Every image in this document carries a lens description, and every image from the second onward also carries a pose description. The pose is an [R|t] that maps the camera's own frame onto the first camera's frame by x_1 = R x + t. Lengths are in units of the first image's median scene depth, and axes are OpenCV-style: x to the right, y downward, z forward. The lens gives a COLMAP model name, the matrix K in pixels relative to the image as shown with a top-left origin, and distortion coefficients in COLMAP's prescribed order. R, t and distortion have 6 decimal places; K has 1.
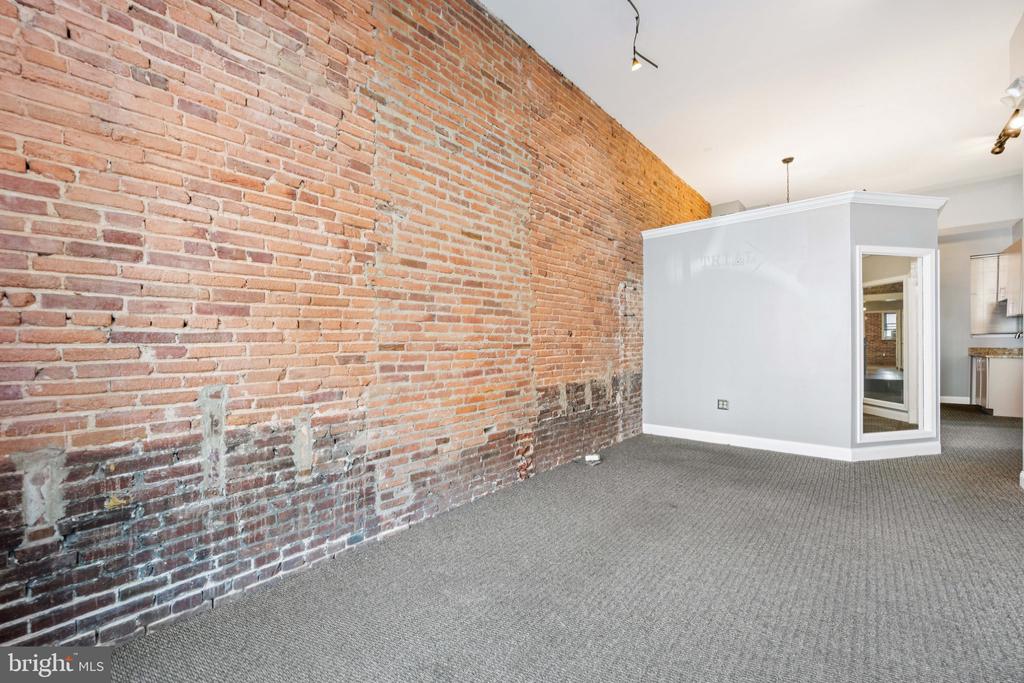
lens RADIAL K [[406.8, 0, 504.4], [0, 406.8, 349.5], [0, 0, 1]] dist [0.000961, -0.000514]
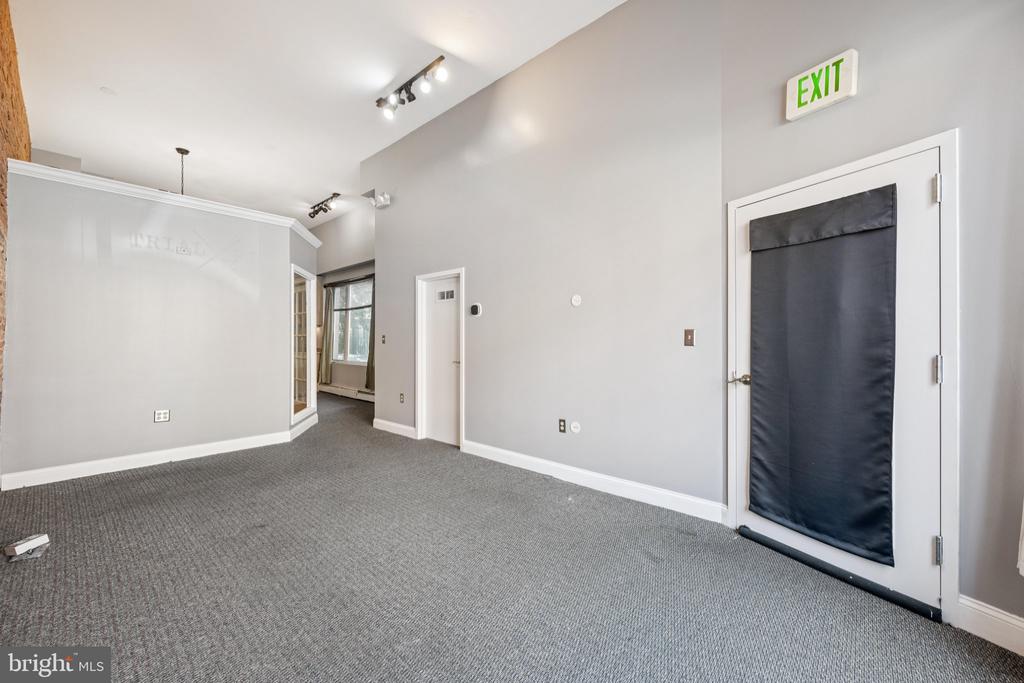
lens RADIAL K [[406.8, 0, 511.8], [0, 406.8, 341.4], [0, 0, 1]] dist [0.000961, -0.000514]
pose [[0.006140, 0.008920, 0.999941, -0.351301], [0.008995, 0.999919, -0.008976, -0.004956], [-0.999941, 0.009049, 0.006059, 0.327087]]
